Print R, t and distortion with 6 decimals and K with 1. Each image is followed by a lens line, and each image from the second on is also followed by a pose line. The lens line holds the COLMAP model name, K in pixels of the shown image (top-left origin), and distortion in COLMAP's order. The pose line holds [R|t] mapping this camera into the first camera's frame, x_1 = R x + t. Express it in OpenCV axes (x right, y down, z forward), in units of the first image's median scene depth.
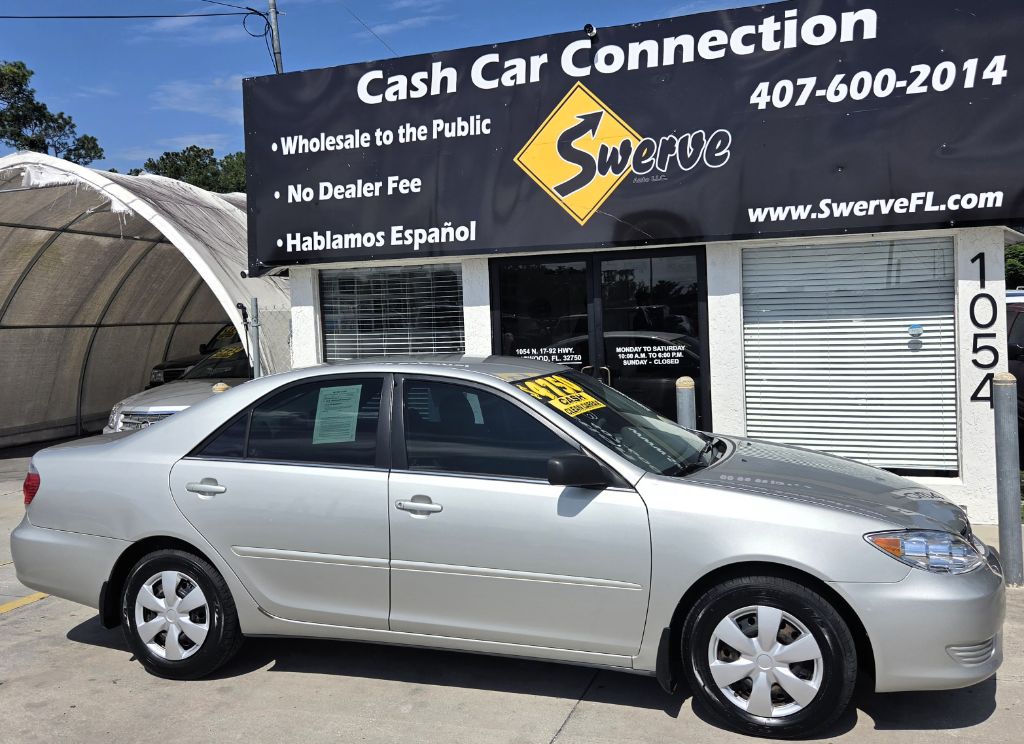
lens RADIAL K [[860.1, 0, 517.2], [0, 860.1, 342.1], [0, 0, 1]] dist [0.058876, -0.033456]
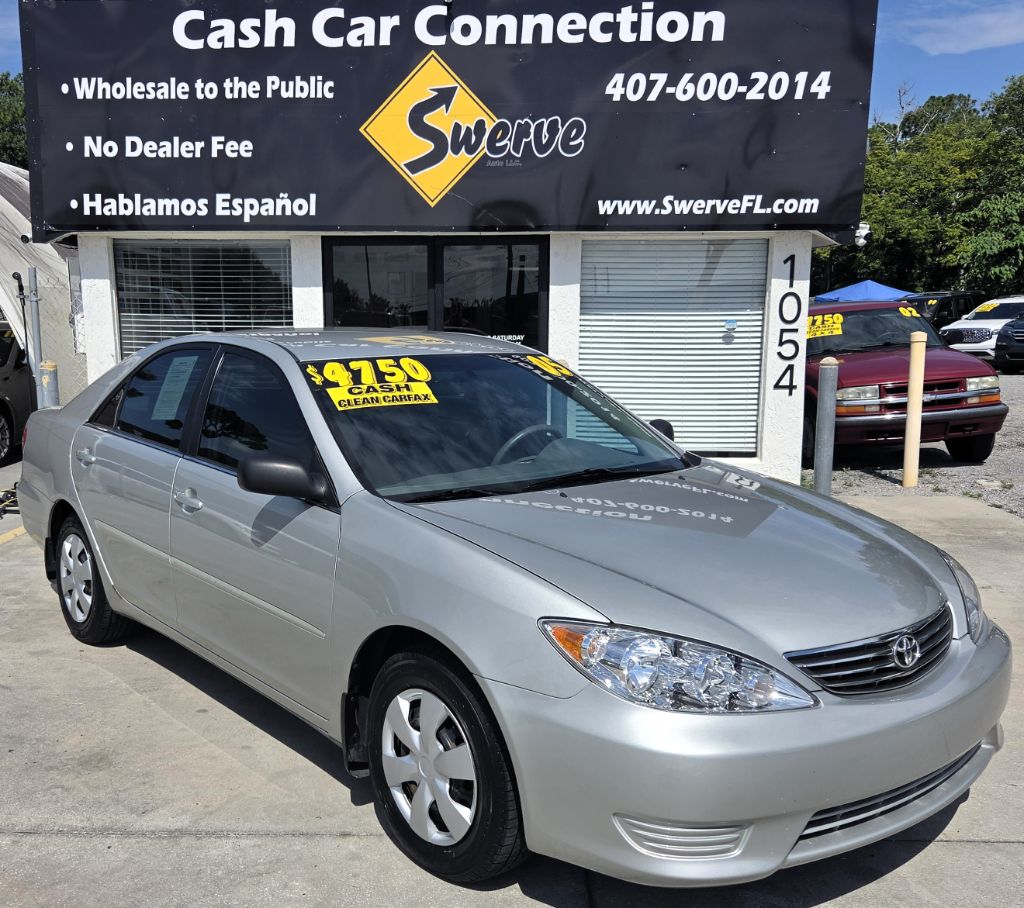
lens RADIAL K [[1013.2, 0, 434.2], [0, 1013.2, 487.9], [0, 0, 1]] dist [0.047531, 0.000000]
pose [[0.959945, -0.012892, 0.279892, -0.251751], [-0.023410, 0.991758, 0.125971, 0.035516], [-0.279209, -0.127478, 0.951731, -0.137990]]
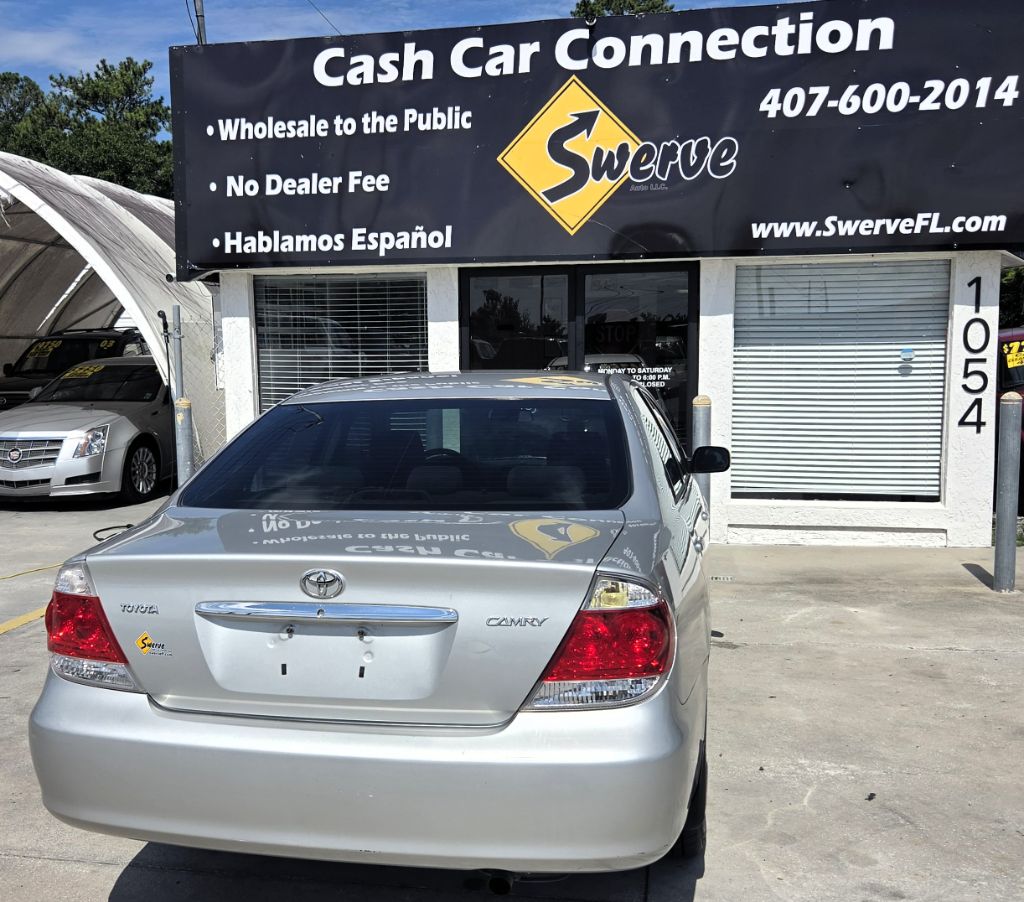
lens RADIAL K [[1101.3, 0, 445.5], [0, 1101.3, 476.9], [0, 0, 1]] dist [0.044154, 0.000000]
pose [[0.992029, 0.007292, 0.125797, -0.210727], [-0.018327, 0.996058, 0.086787, 0.023694], [-0.124668, -0.088401, 0.988253, -0.185189]]
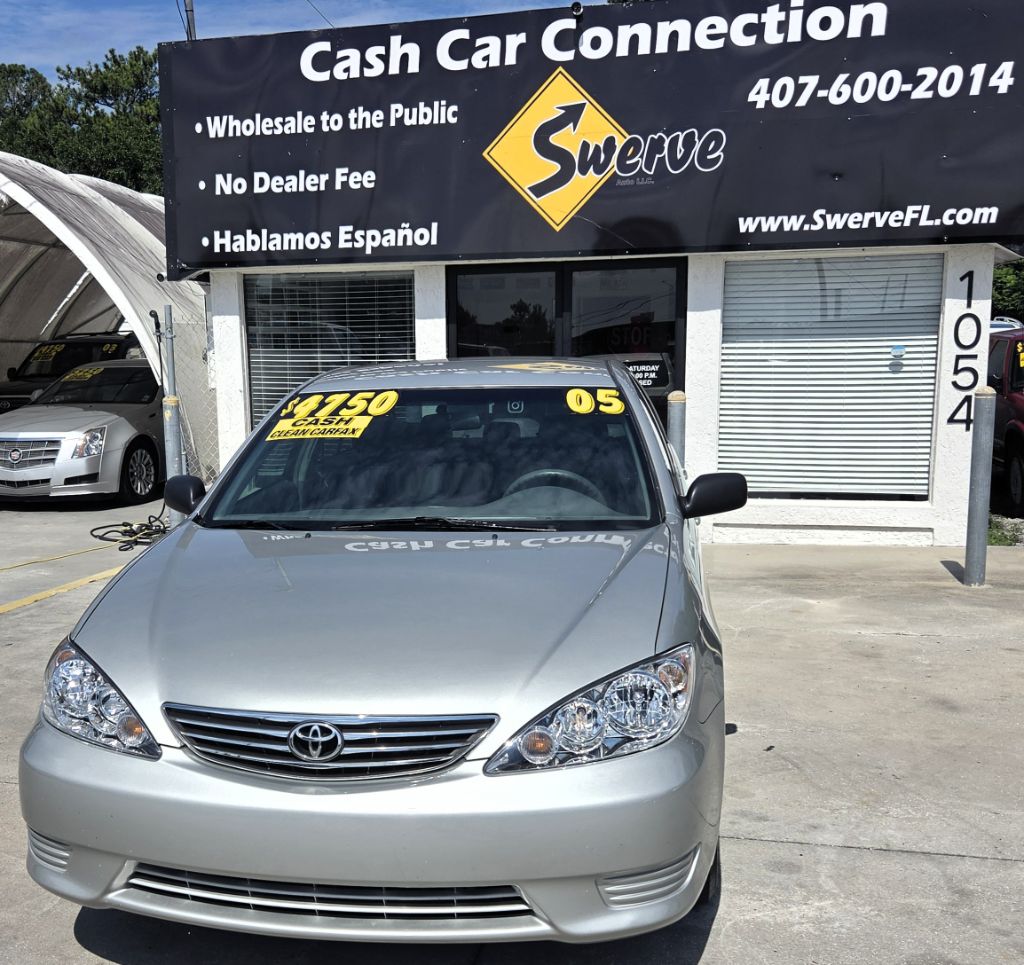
lens RADIAL K [[1162.4, 0, 415.4], [0, 1162.4, 552.5], [0, 0, 1]] dist [0.039568, 0.000000]
pose [[0.997076, 0.007442, 0.076057, -0.171652], [-0.017904, 0.990297, 0.137811, 0.036600], [-0.074294, -0.138769, 0.987534, -0.275025]]
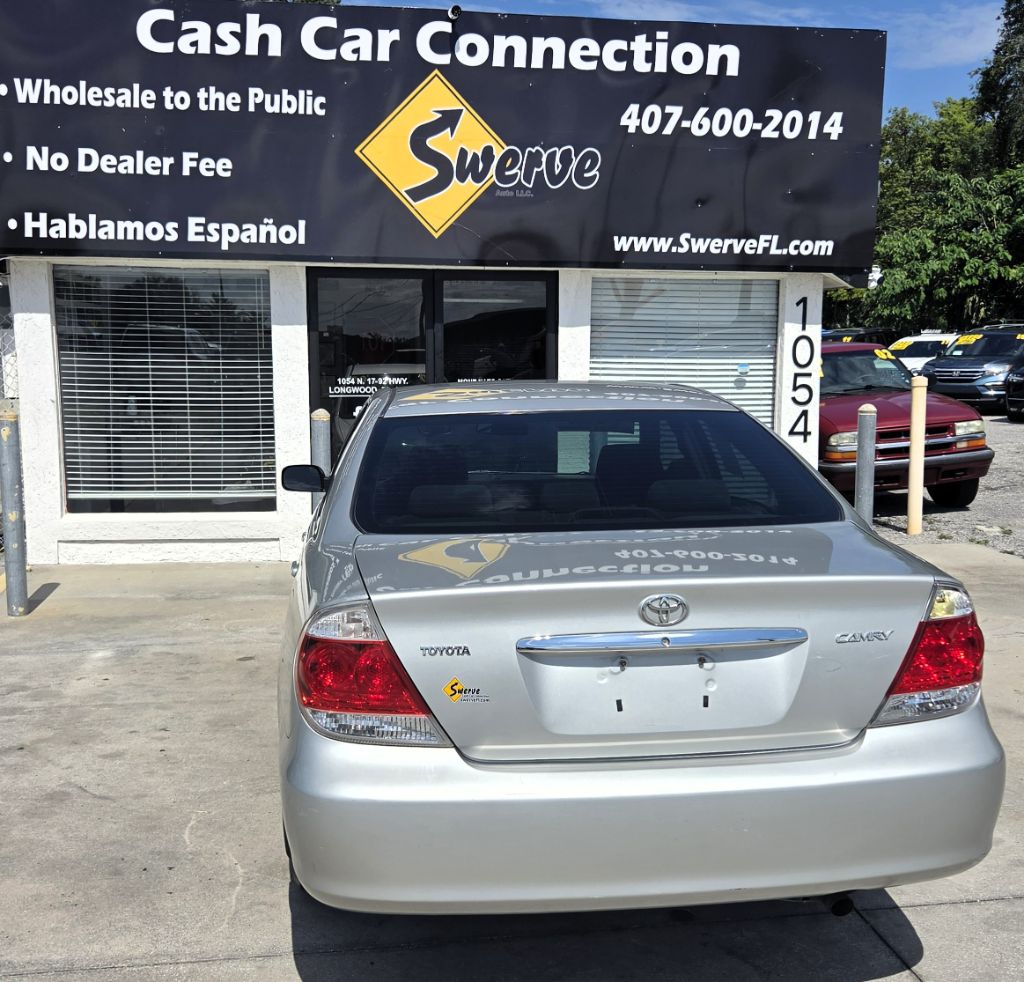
lens RADIAL K [[1157.7, 0, 498.7], [0, 1157.7, 498.6], [0, 0, 1]] dist [0.051394, 0.000000]
pose [[0.891381, -0.018860, 0.452862, -0.417107], [-0.022301, 0.996099, 0.085379, 0.028039], [-0.452705, -0.086205, 0.887483, -0.110945]]
